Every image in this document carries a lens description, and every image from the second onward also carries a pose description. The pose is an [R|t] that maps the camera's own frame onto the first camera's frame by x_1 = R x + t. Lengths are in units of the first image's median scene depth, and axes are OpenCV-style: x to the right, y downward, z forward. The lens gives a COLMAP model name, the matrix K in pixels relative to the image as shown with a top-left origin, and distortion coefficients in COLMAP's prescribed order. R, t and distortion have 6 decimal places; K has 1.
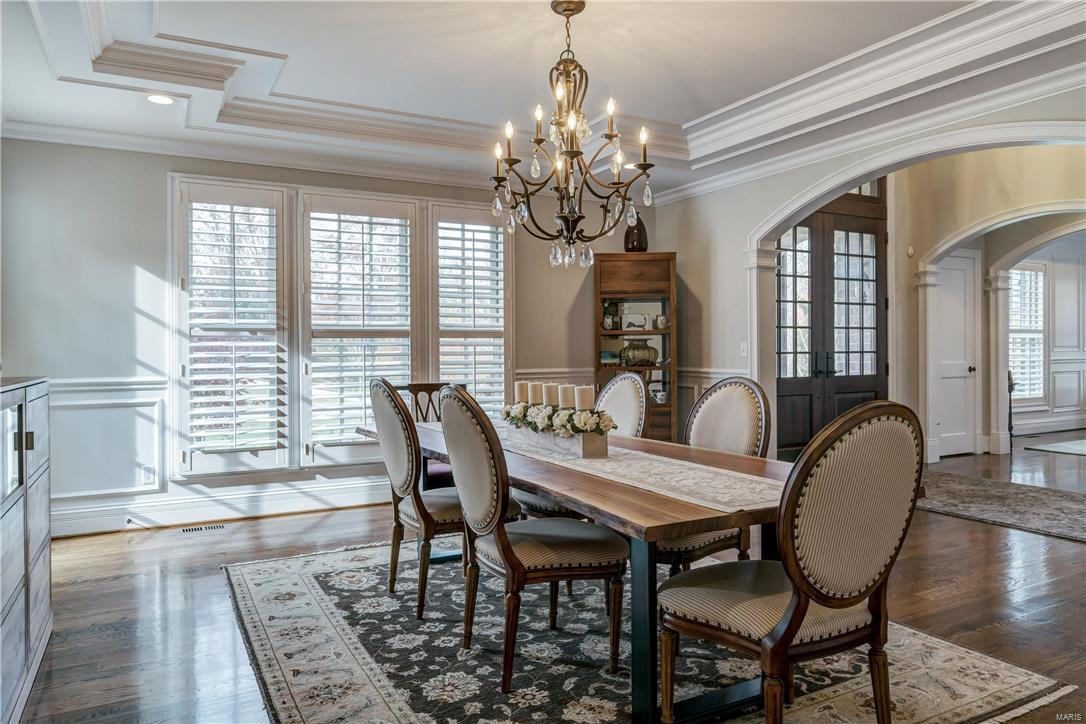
lens RADIAL K [[742.7, 0, 541.4], [0, 742.7, 357.4], [0, 0, 1]] dist [-0.003118, -0.005542]
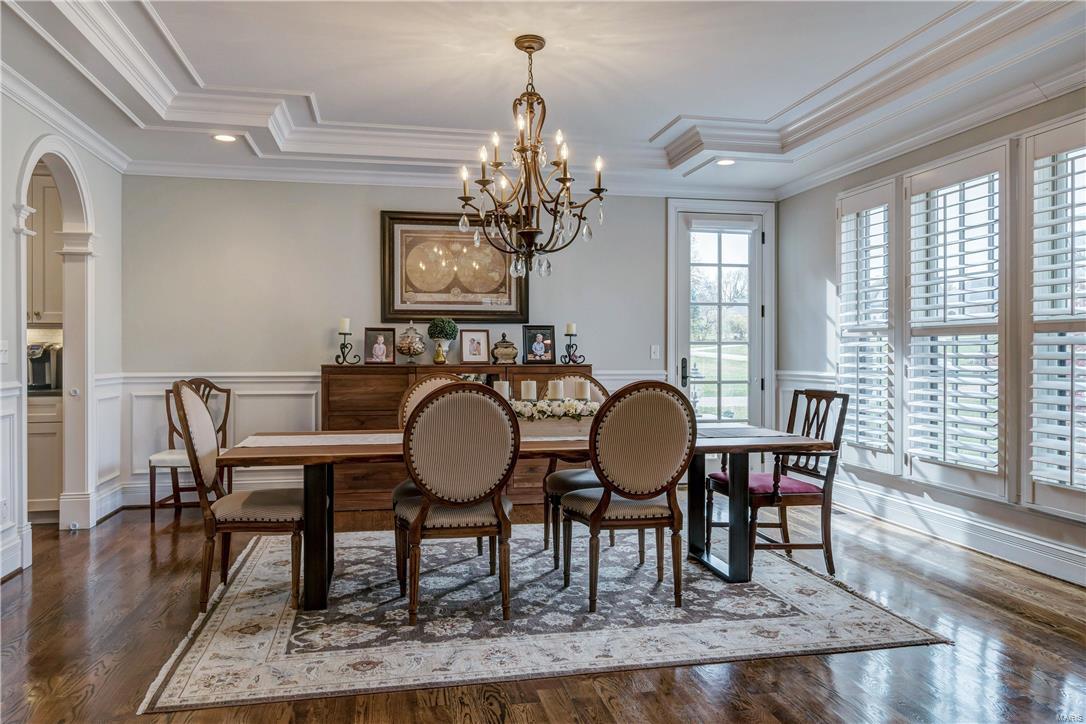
lens RADIAL K [[785.5, 0, 541.7], [0, 785.5, 346.6], [0, 0, 1]] dist [0.005326, 0.003797]
pose [[-0.291548, 0.003070, -0.956551, 0.784770], [-0.006759, 0.999963, 0.005269, -0.017842], [0.956532, 0.008002, -0.291516, 0.911214]]
